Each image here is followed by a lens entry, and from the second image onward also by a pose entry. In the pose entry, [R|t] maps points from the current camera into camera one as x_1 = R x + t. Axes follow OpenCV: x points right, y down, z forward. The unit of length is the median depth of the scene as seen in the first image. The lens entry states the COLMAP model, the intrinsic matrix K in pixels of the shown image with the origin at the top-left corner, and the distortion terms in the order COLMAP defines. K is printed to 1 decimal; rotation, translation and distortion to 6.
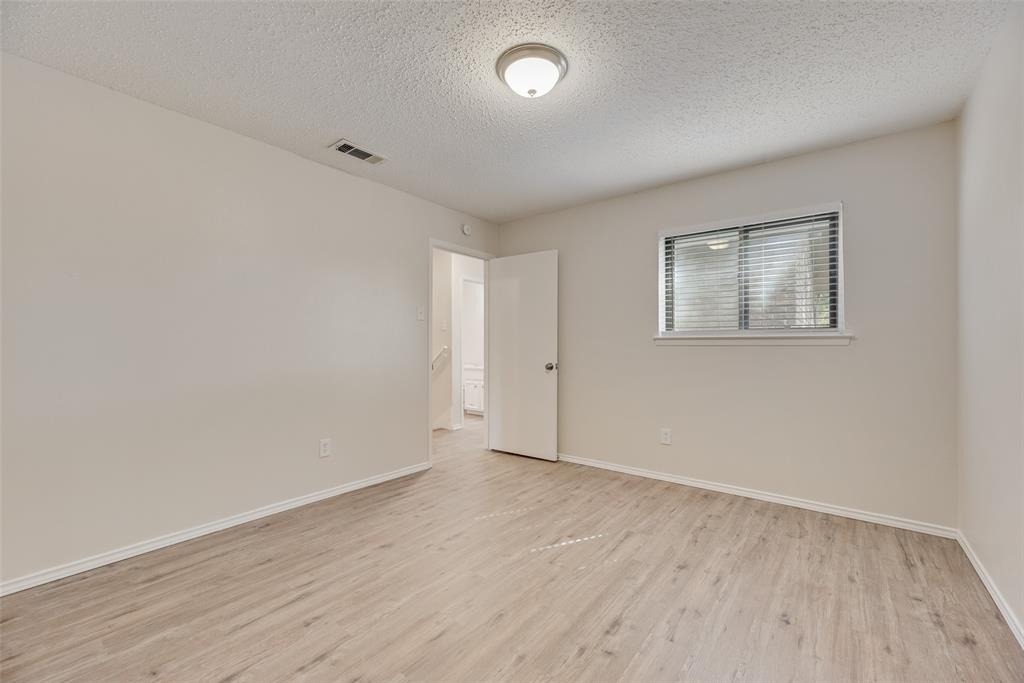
lens RADIAL K [[411.5, 0, 512.9], [0, 411.5, 345.4], [0, 0, 1]] dist [0.002876, -0.001512]
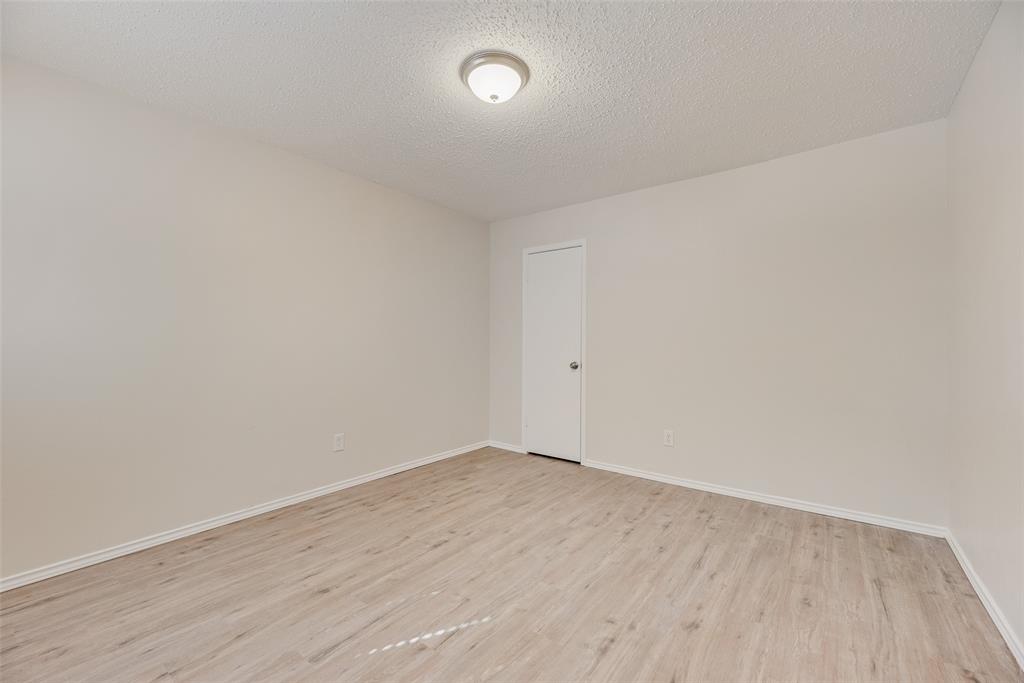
lens RADIAL K [[411.5, 0, 510.6], [0, 411.5, 342.1], [0, 0, 1]] dist [0.002876, -0.001512]
pose [[-0.999939, -0.001795, -0.010877, 0.015739], [-0.001732, 0.999982, -0.005800, 0.001343], [0.010887, -0.005781, -0.999924, 1.990599]]
